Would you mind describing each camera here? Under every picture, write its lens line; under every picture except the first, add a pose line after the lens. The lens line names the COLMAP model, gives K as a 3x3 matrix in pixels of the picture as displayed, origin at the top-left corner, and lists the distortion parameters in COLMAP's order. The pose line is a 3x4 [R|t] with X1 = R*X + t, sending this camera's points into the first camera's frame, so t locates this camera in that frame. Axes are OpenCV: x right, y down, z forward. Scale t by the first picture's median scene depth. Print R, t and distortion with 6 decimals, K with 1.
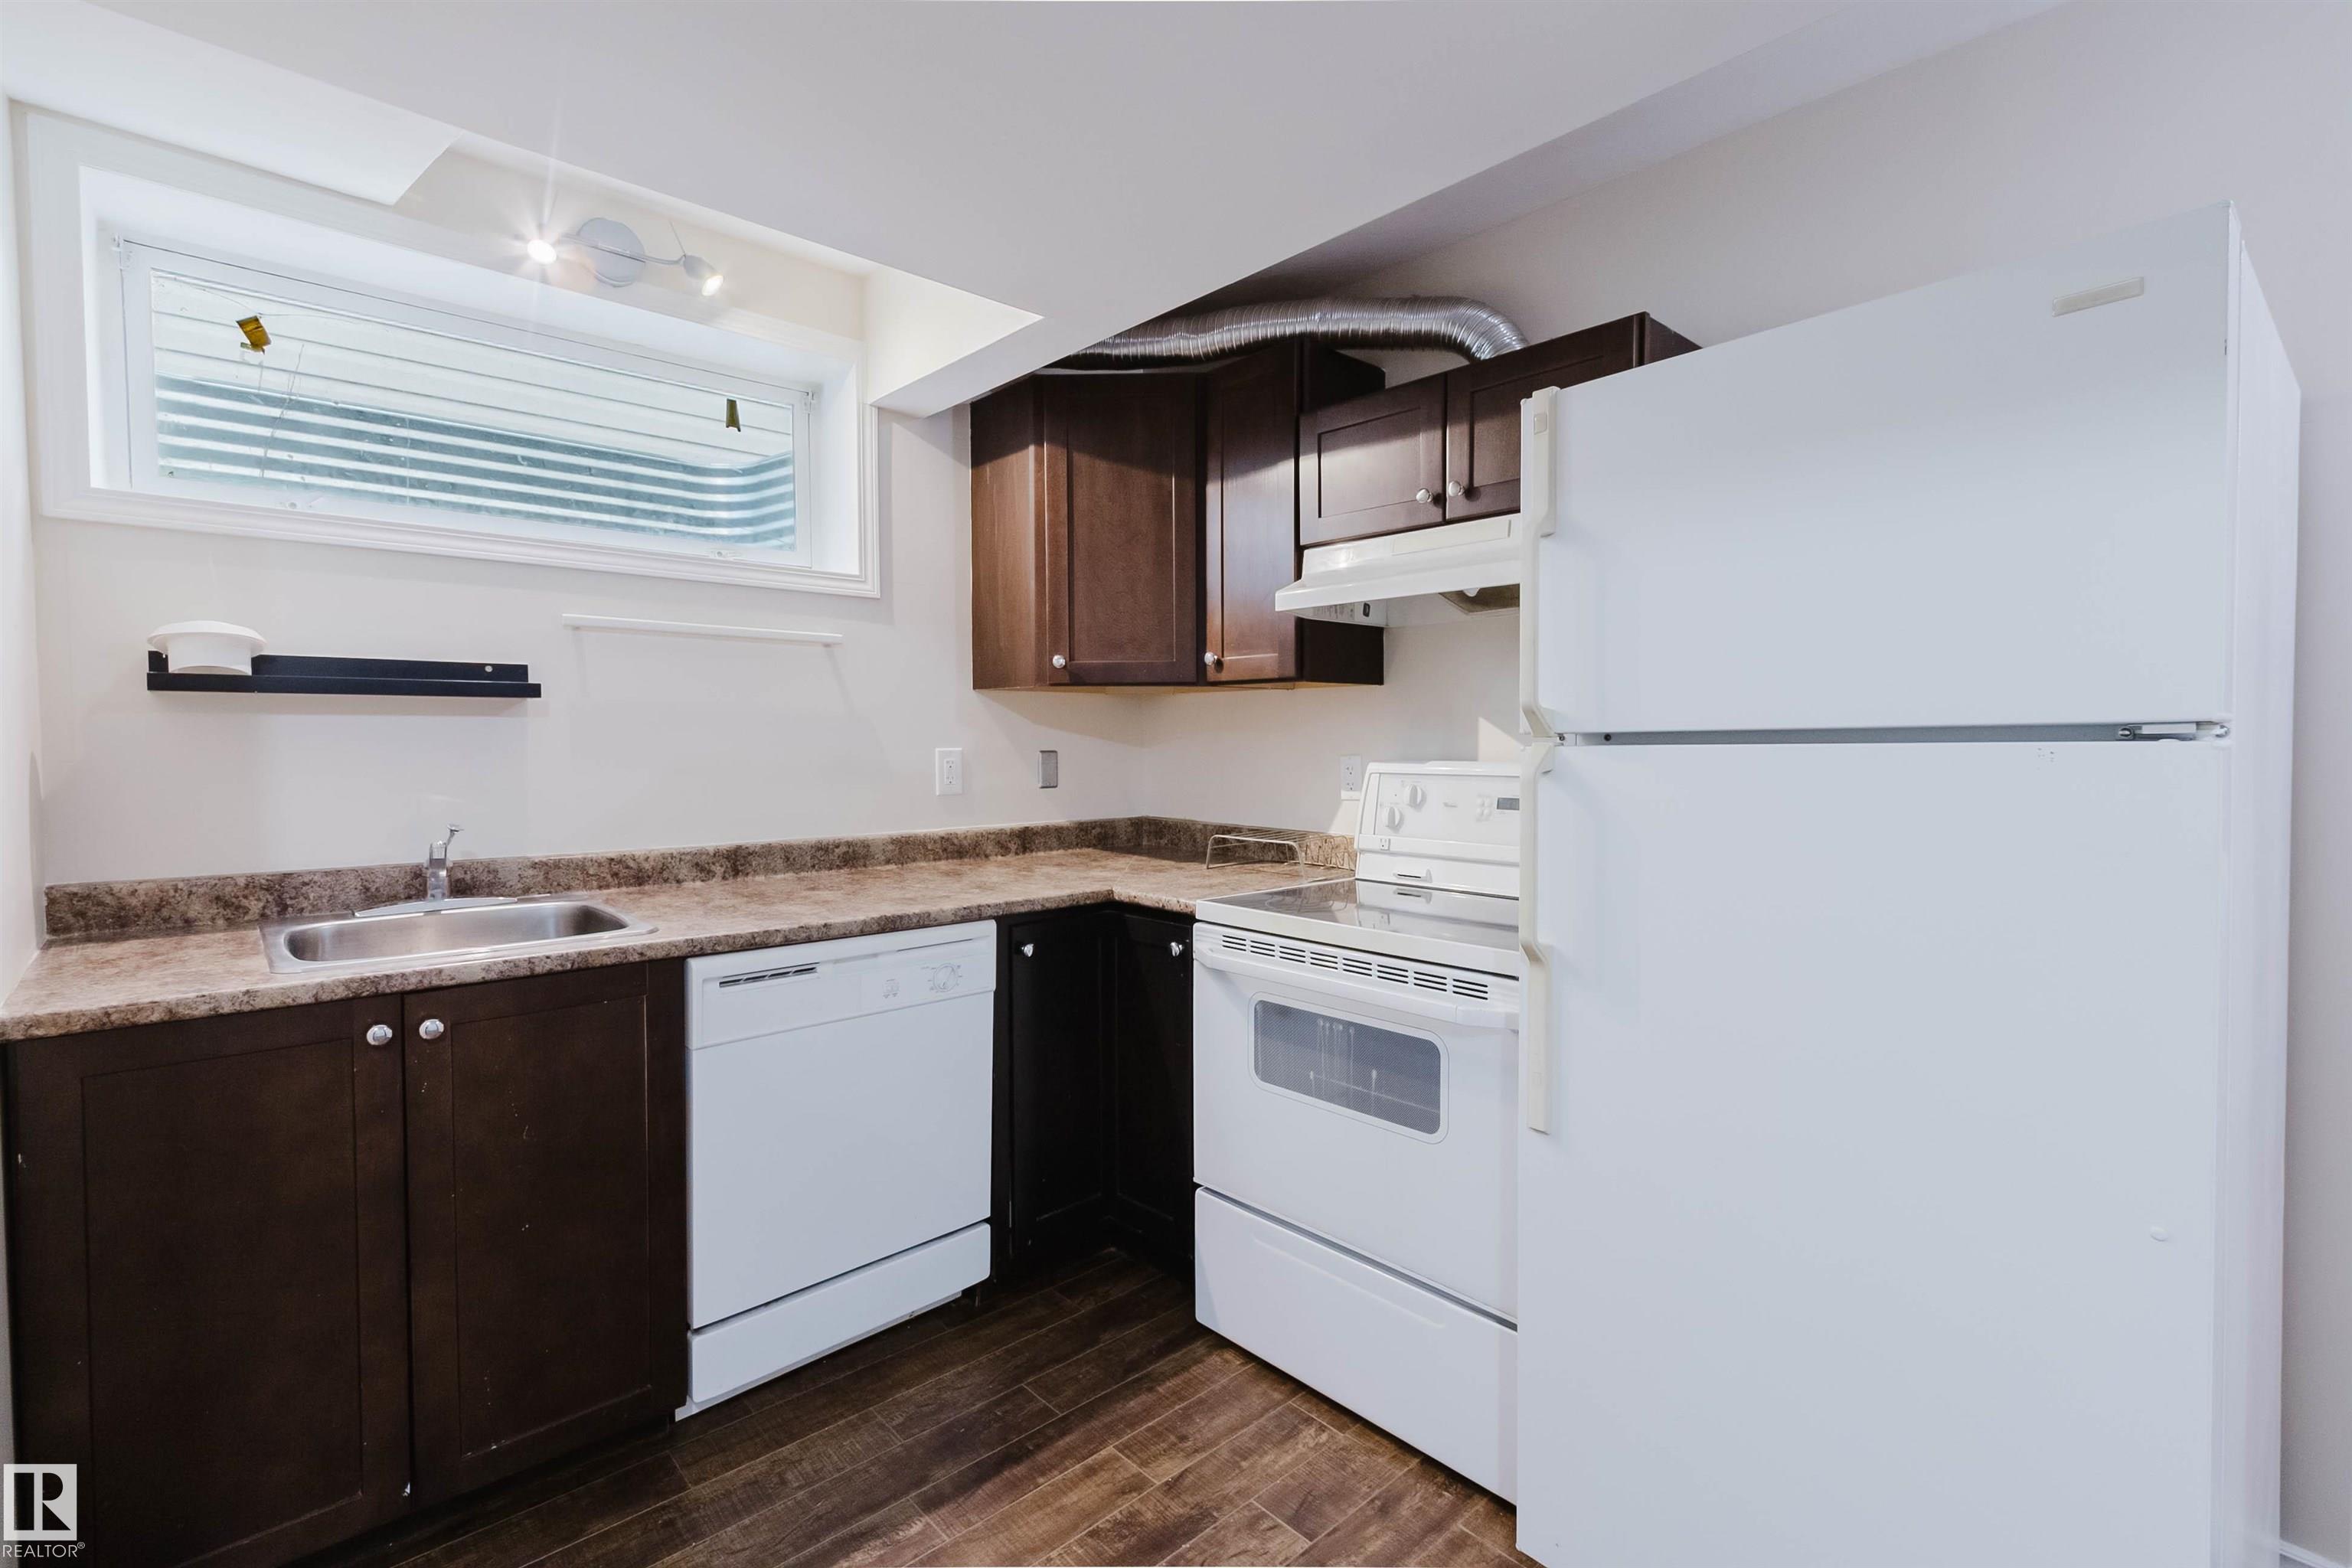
lens RADIAL K [[1065.4, 0, 1181.2], [0, 1065.4, 769.6], [0, 0, 1]] dist [-0.001408, -0.000471]
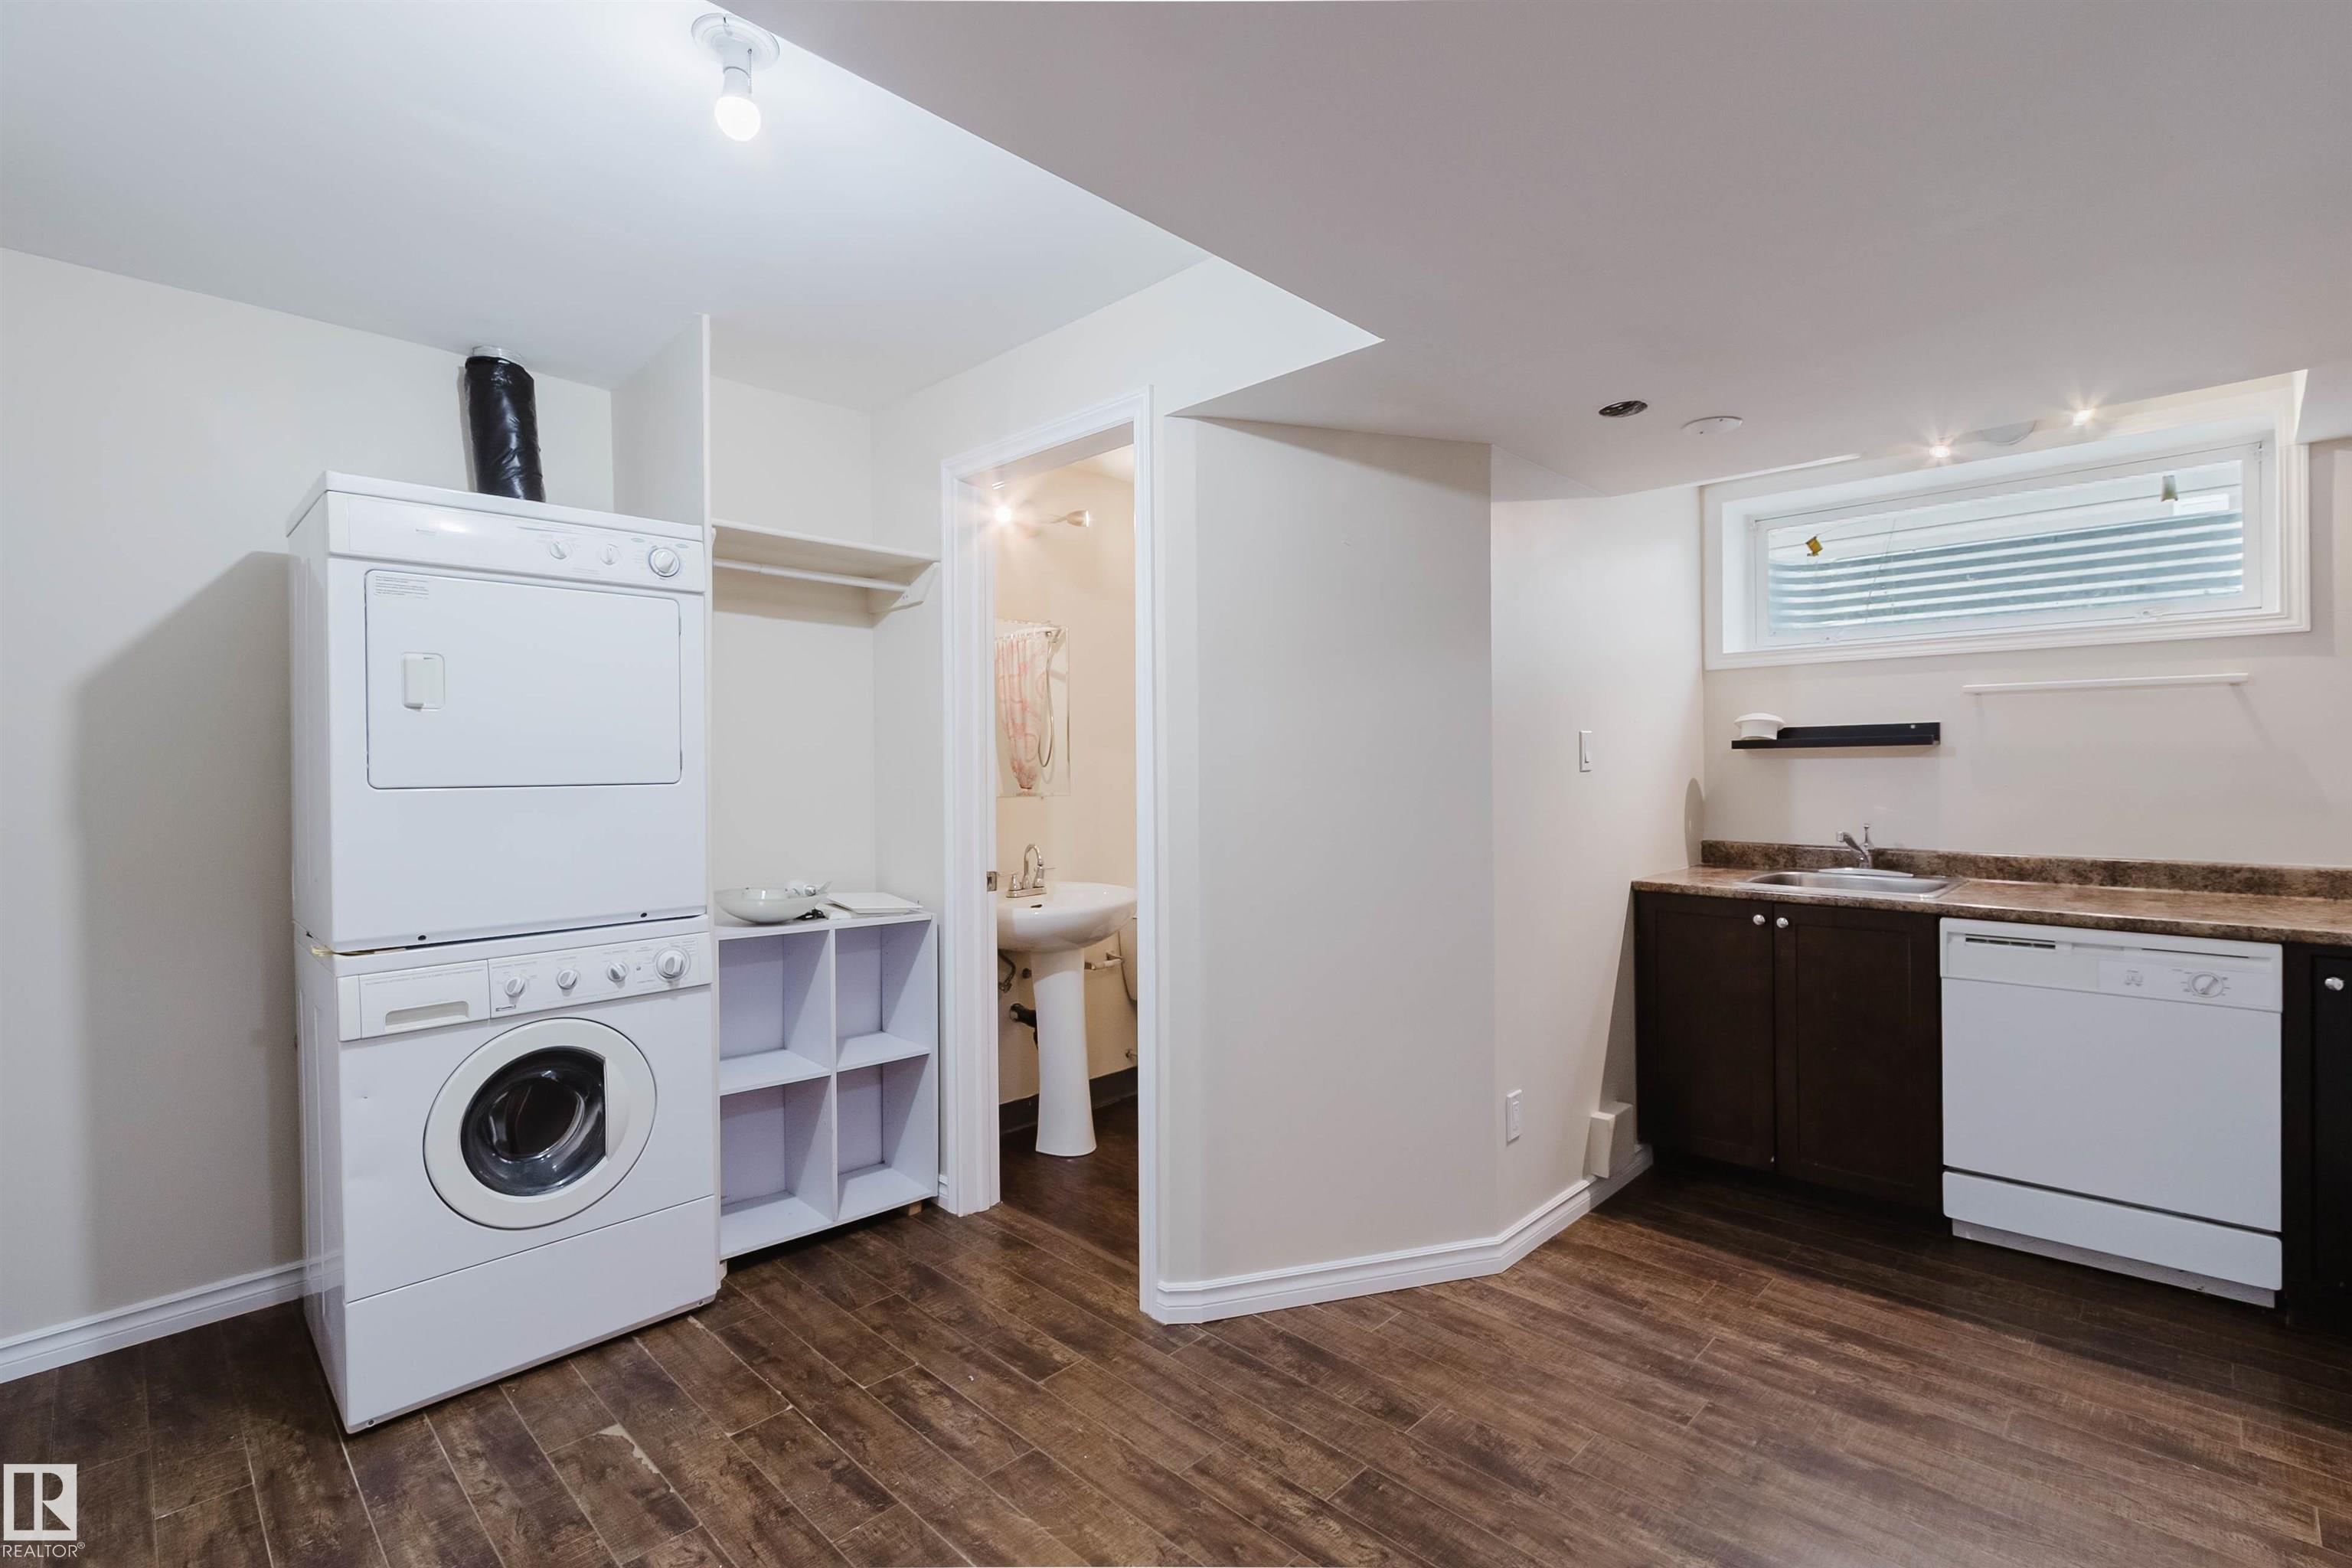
lens RADIAL K [[1065.4, 0, 1180.1], [0, 1065.4, 779.2], [0, 0, 1]] dist [-0.001408, -0.000471]
pose [[0.044410, 0.008071, -0.998981, 0.886252], [-0.022184, 0.999729, 0.007091, -0.005789], [0.998767, 0.021847, 0.044577, -0.142417]]
